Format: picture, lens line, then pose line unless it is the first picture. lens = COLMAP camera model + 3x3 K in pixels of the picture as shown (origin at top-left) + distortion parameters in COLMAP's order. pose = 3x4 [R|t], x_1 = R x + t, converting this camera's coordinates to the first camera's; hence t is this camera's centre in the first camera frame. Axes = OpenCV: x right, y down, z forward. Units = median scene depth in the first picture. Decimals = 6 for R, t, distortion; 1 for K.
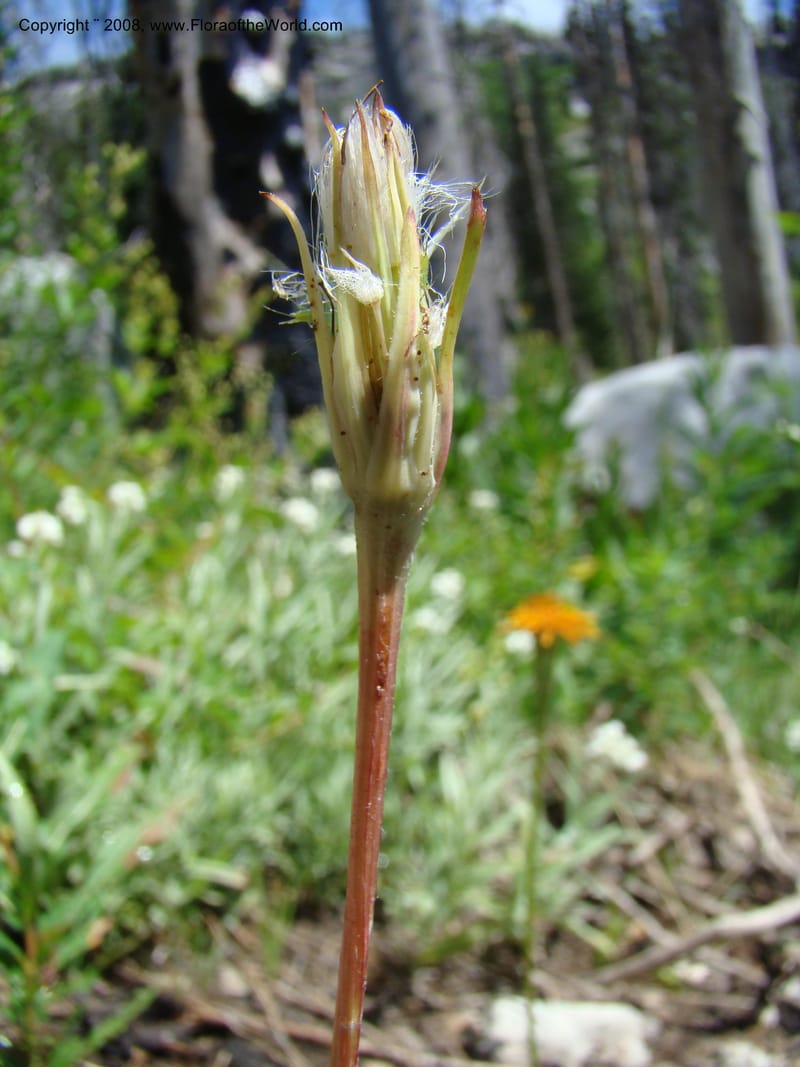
lens RADIAL K [[993.3, 0, 400.9], [0, 993.3, 544.0], [0, 0, 1]] dist [-0.169425, 0.129785]
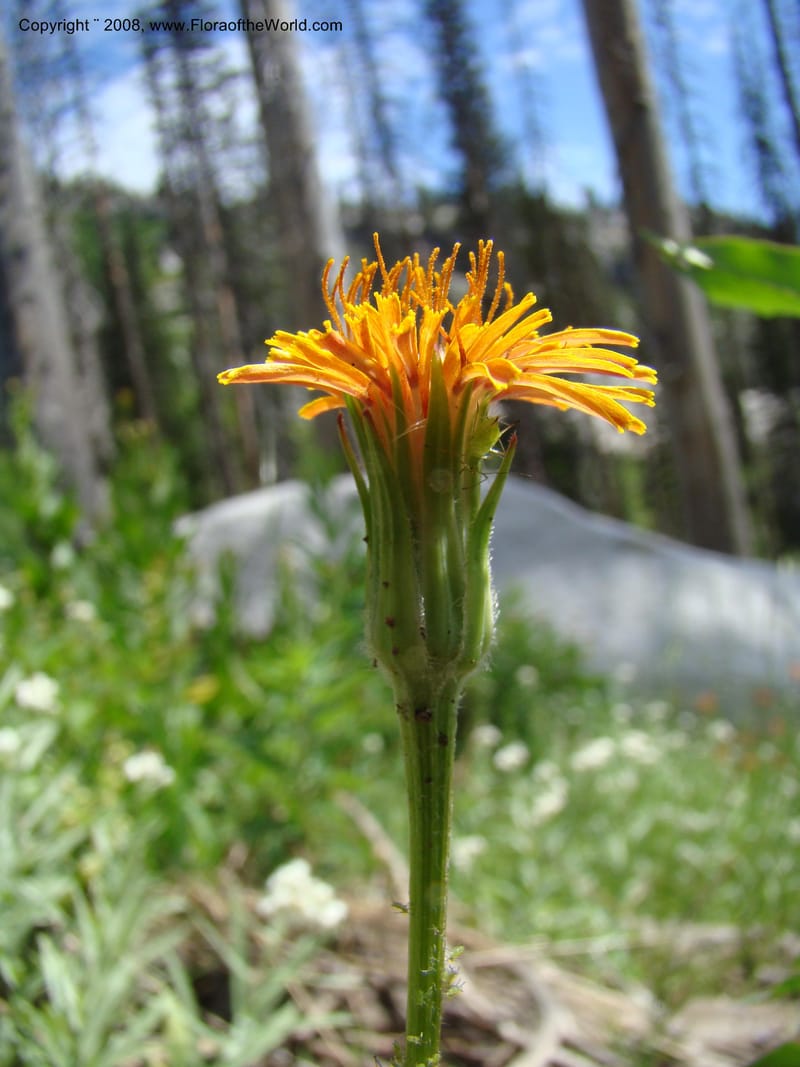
lens RADIAL K [[981.2, 0, 400.0], [0, 981.2, 533.5], [0, 0, 1]] dist [-0.109329, 0.001911]
pose [[0.919909, -0.012240, 0.391940, 0.007082], [0.073212, 0.987299, -0.141000, 0.019569], [-0.385236, 0.158402, 0.909121, 0.108847]]
